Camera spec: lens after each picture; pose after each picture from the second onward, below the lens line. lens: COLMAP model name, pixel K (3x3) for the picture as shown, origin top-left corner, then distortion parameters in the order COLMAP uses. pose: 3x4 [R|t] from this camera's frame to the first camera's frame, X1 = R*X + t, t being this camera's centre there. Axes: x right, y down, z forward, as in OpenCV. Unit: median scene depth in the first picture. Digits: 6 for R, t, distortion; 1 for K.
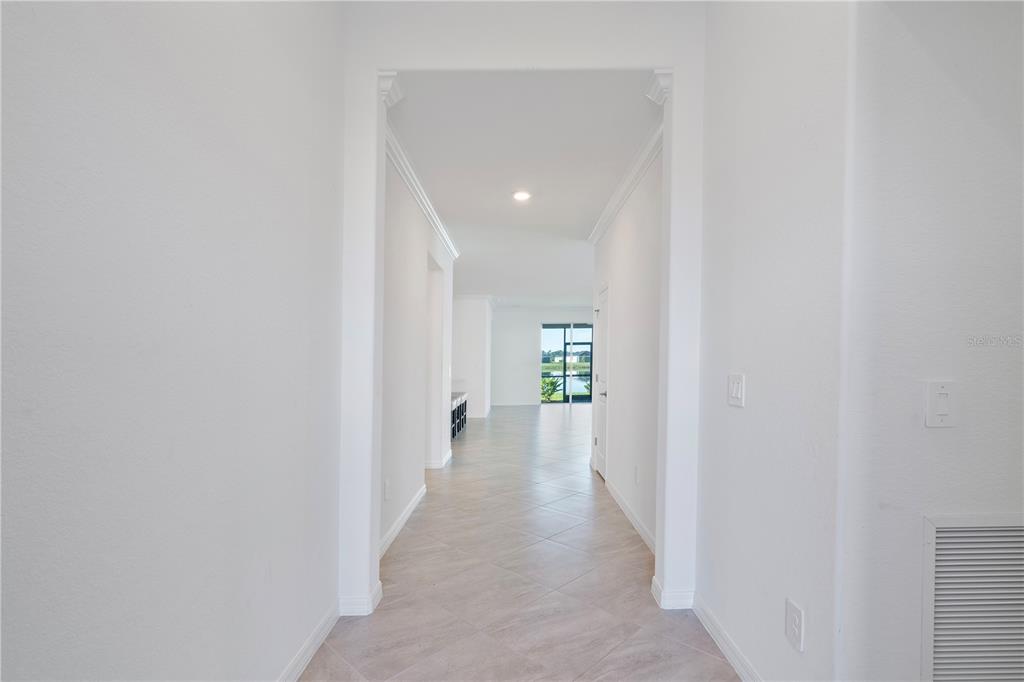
lens RADIAL K [[471.9, 0, 516.3], [0, 471.9, 346.5], [0, 0, 1]] dist [0.000067, 0.000082]
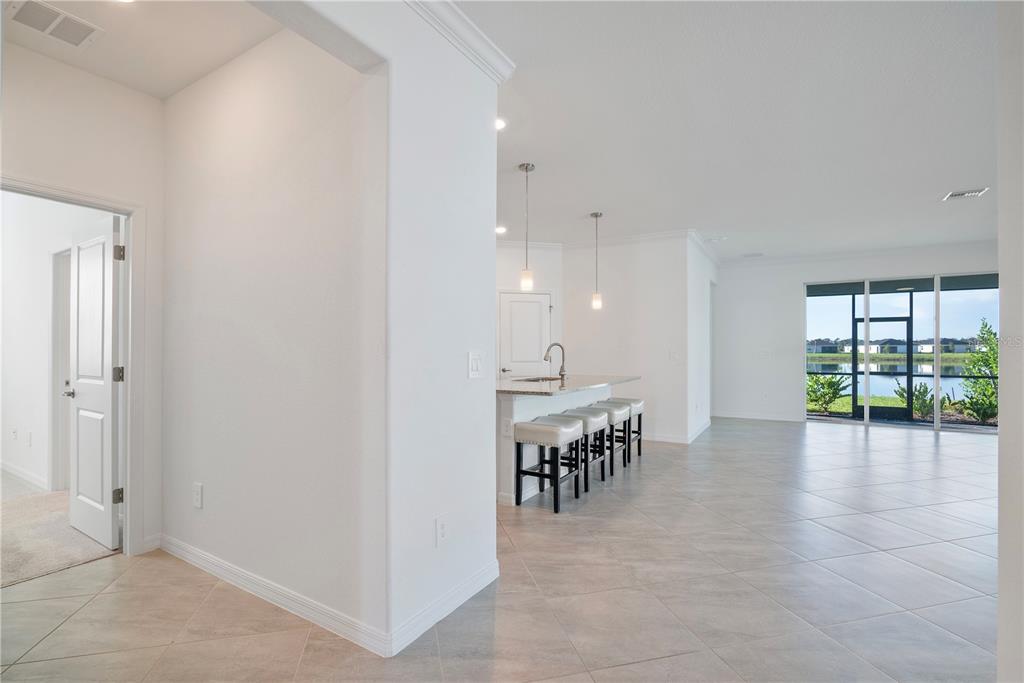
lens RADIAL K [[481.1, 0, 514.1], [0, 481.1, 320.9], [0, 0, 1]] dist [-0.026660, -0.000045]
pose [[0.865402, -0.014815, -0.500859, 0.030338], [0.001428, 0.999632, -0.027101, 0.011029], [0.501076, 0.022738, 0.865104, 0.254512]]
